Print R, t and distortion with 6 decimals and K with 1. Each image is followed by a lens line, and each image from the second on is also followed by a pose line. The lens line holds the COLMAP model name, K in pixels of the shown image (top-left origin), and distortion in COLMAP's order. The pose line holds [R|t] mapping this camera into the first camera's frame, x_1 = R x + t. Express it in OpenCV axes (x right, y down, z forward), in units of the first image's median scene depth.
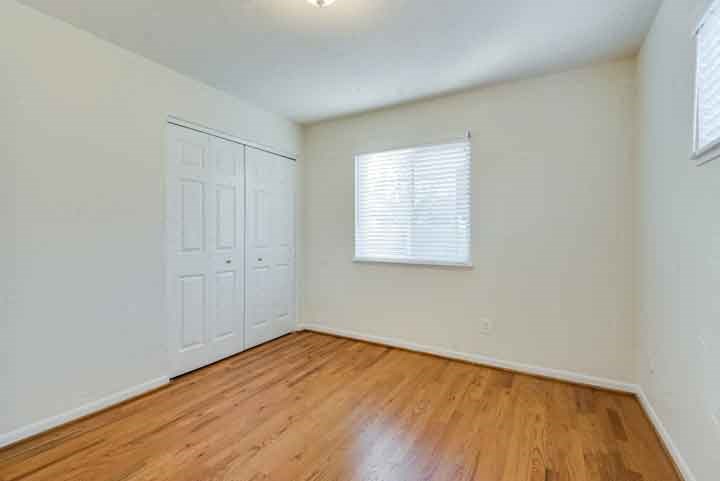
lens RADIAL K [[324.4, 0, 360.0], [0, 324.4, 240.5], [0, 0, 1]] dist [0.001713, -0.000145]
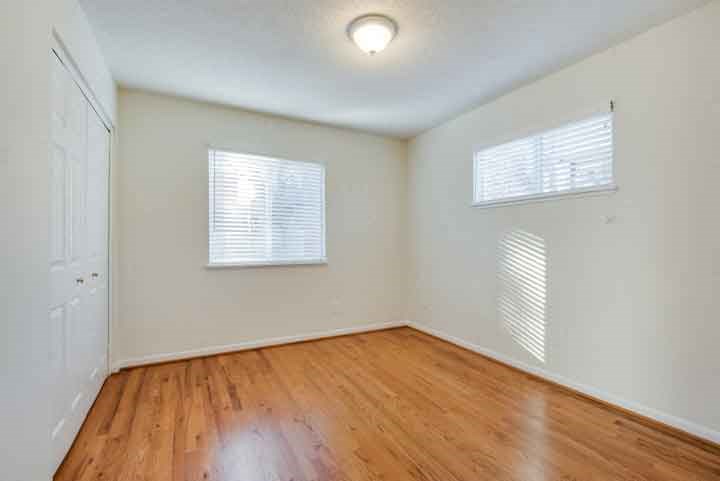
lens RADIAL K [[324.4, 0, 360.0], [0, 324.4, 240.5], [0, 0, 1]] dist [0.001713, -0.000145]
pose [[0.519764, 0.000280, 0.854310, -0.690933], [0.020712, 0.999702, -0.012929, 0.012274], [-0.854059, 0.024415, 0.519603, 0.222653]]
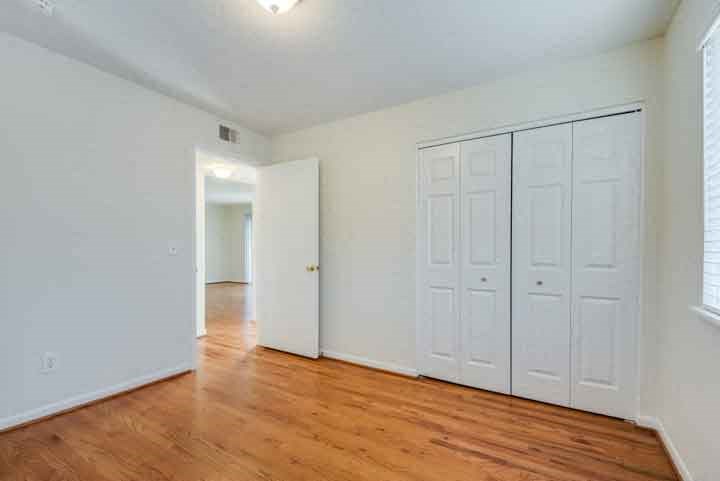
lens RADIAL K [[325.1, 0, 356.1], [0, 325.1, 255.9], [0, 0, 1]] dist [0.001129, 0.000050]
pose [[-0.043174, 0.024528, -0.998766, 0.489205], [-0.017237, 0.999531, 0.025292, -0.013174], [0.998919, 0.018308, -0.042731, 0.727278]]
